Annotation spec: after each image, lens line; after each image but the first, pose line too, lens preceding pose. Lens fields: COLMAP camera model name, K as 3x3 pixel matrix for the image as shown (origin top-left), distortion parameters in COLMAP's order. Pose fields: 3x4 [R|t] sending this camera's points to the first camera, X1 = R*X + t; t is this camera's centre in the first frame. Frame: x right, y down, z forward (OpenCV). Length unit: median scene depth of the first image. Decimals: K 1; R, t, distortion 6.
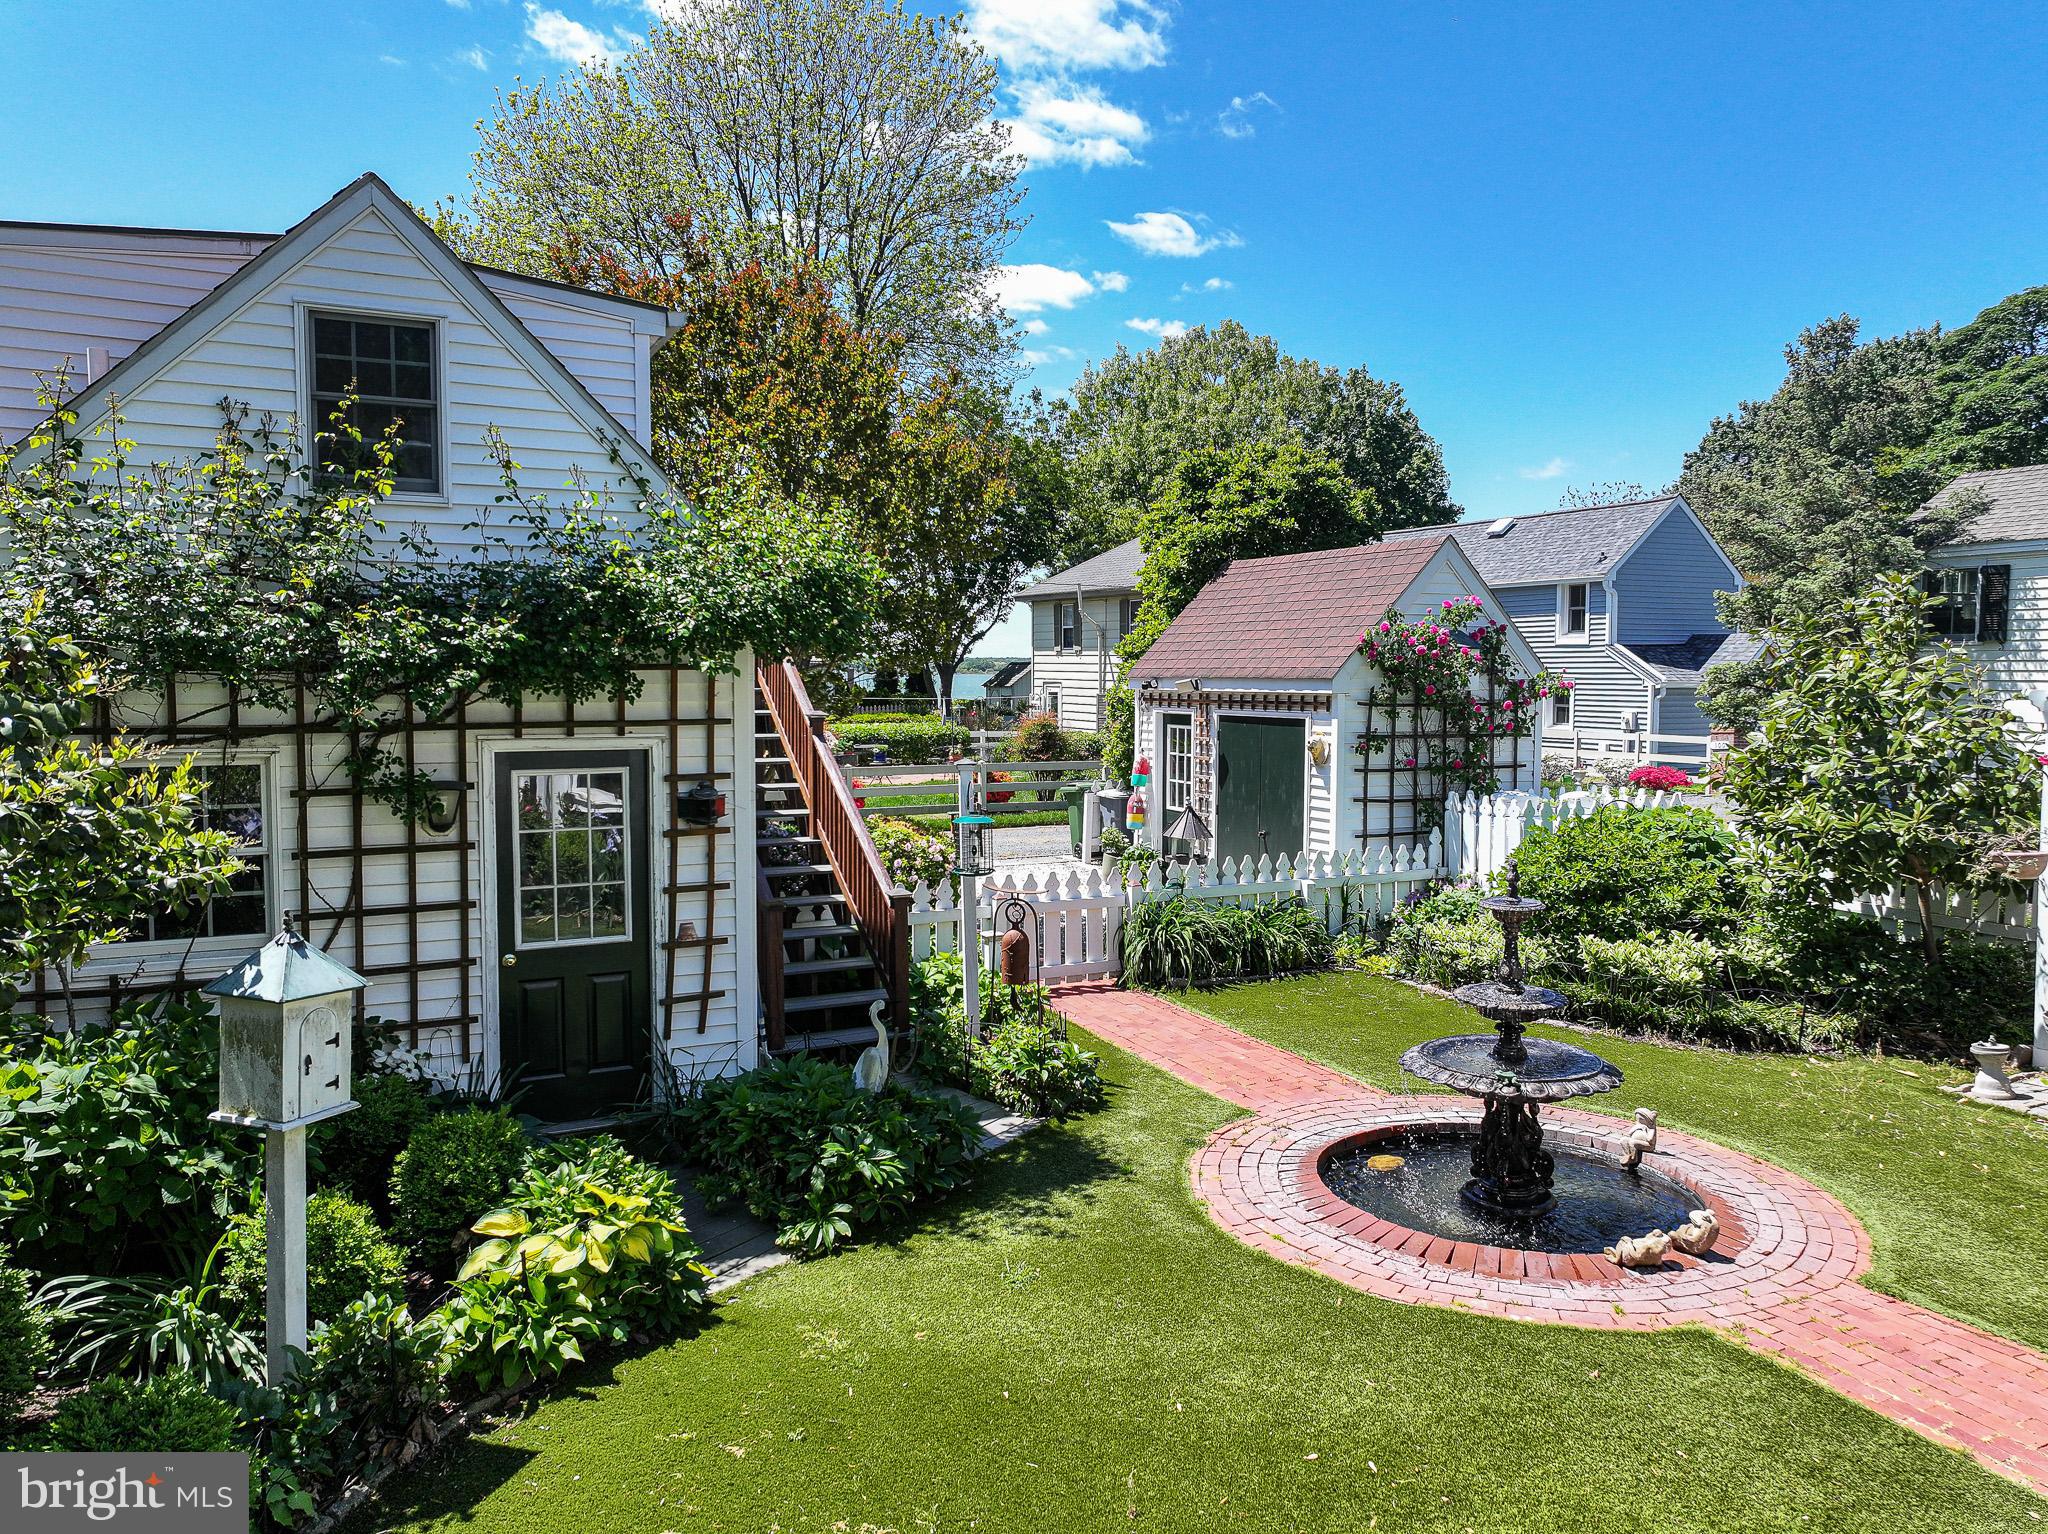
lens RADIAL K [[1439.0, 0, 1031.2], [0, 1439.0, 759.0], [0, 0, 1]] dist [-0.004638, 0.018113]
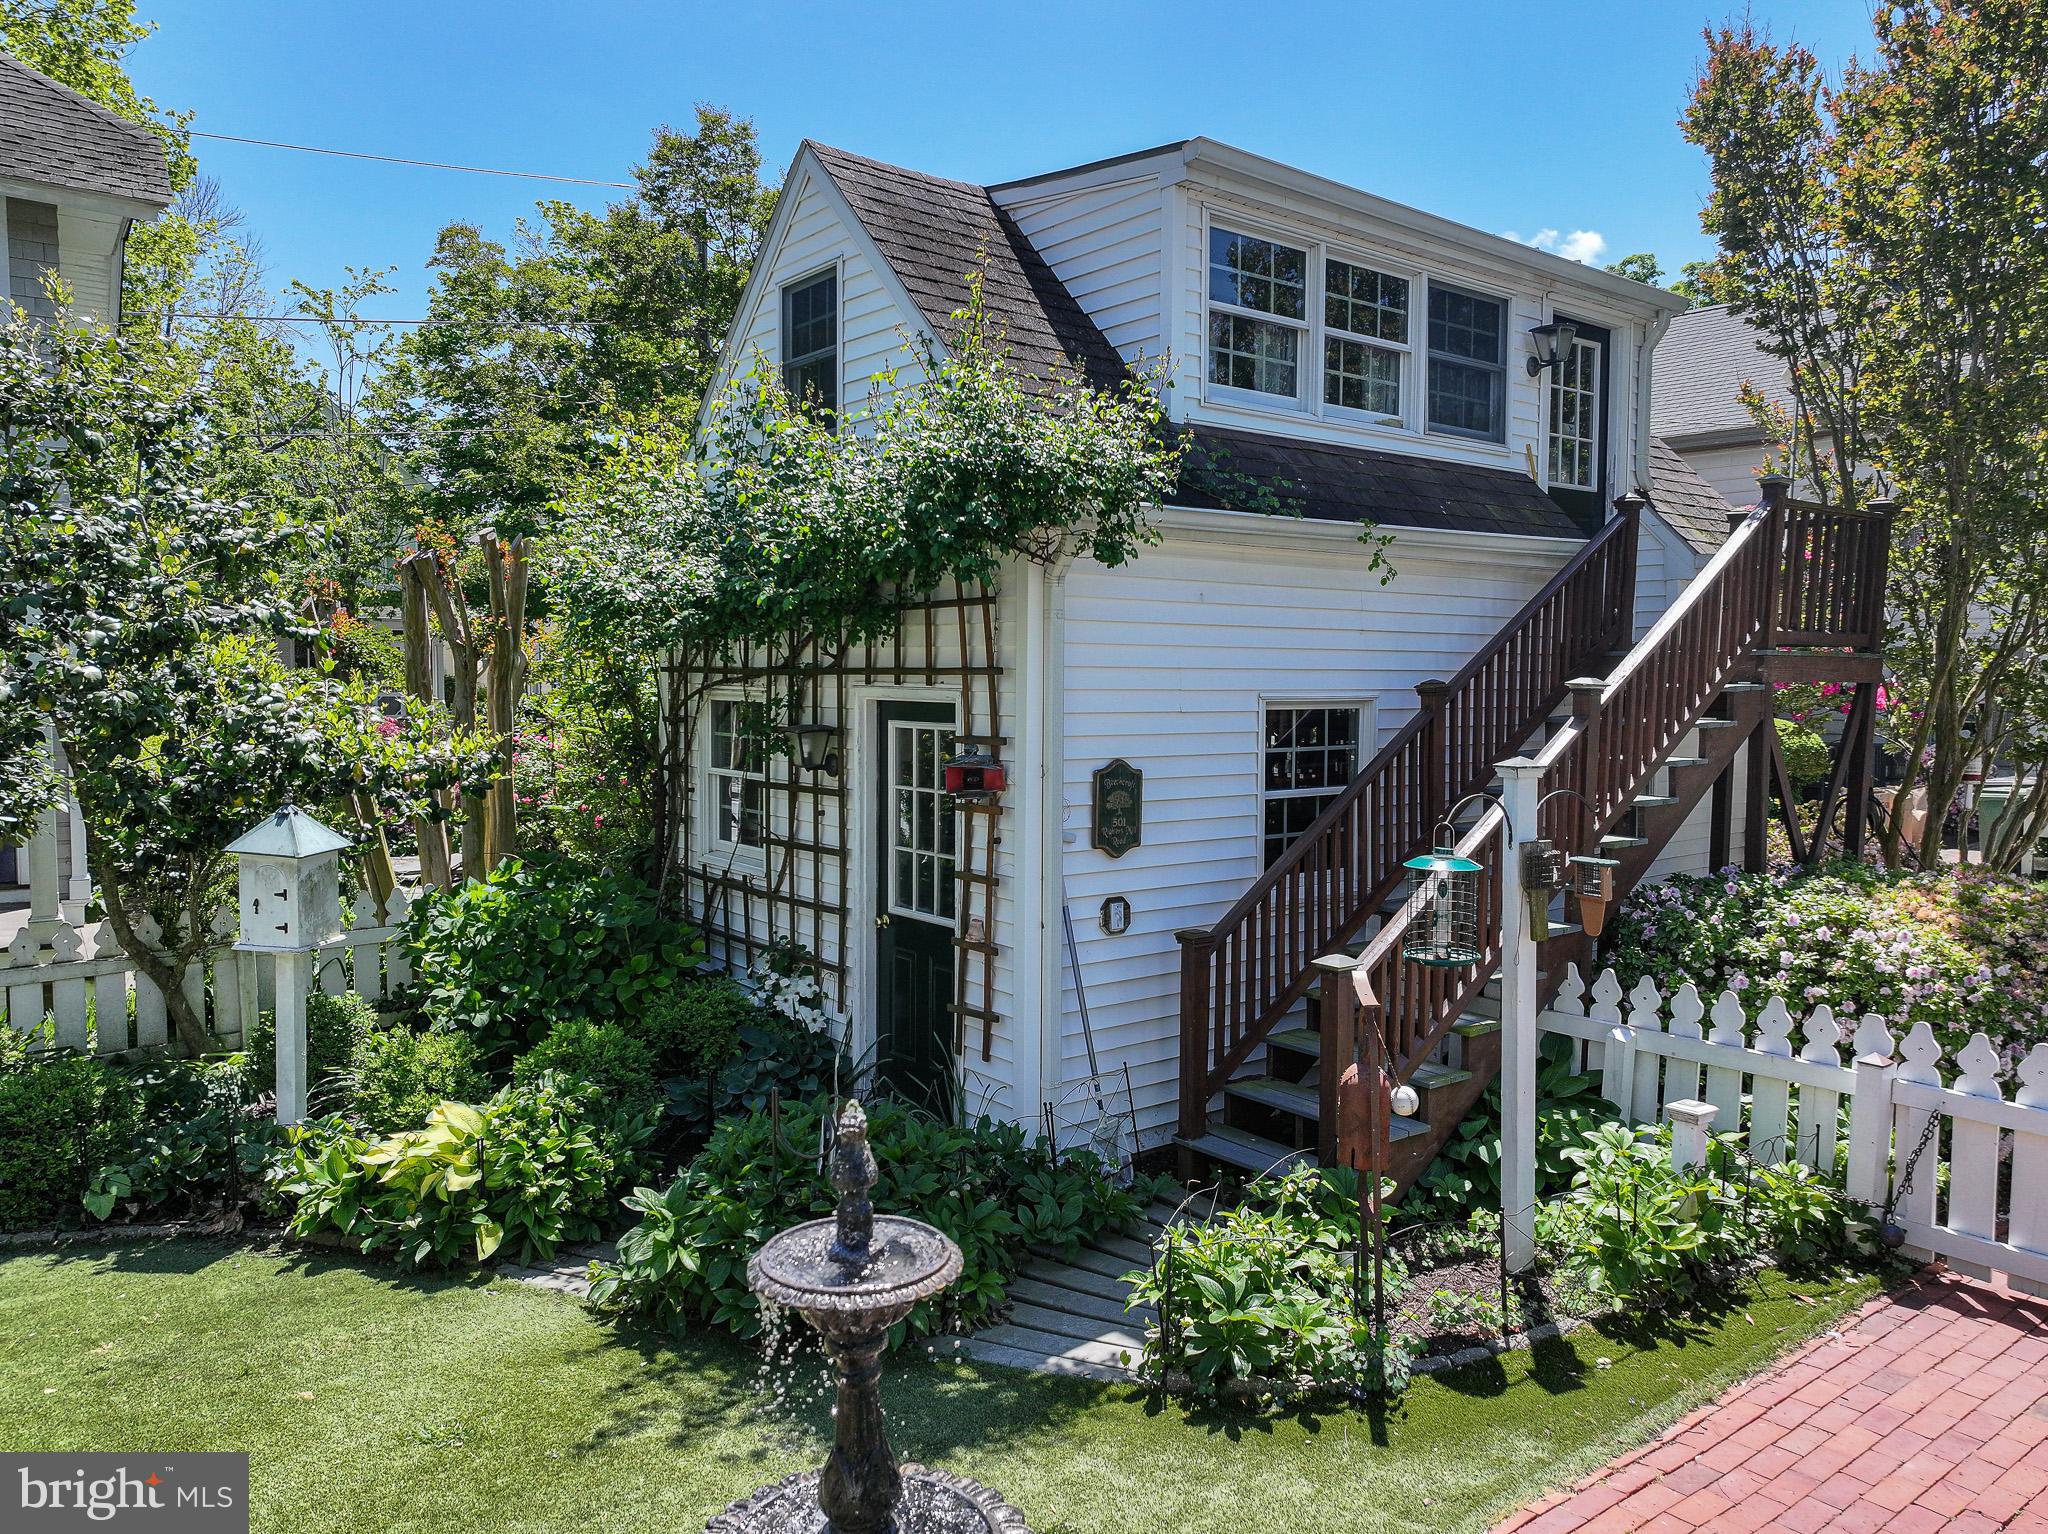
lens RADIAL K [[1439.0, 0, 1031.2], [0, 1439.0, 759.0], [0, 0, 1]] dist [-0.004638, 0.018113]
pose [[0.208489, 0.058539, -0.976271, 0.576365], [-0.064679, 0.996847, 0.045960, -0.016162], [0.975884, 0.053562, 0.211618, 0.889409]]
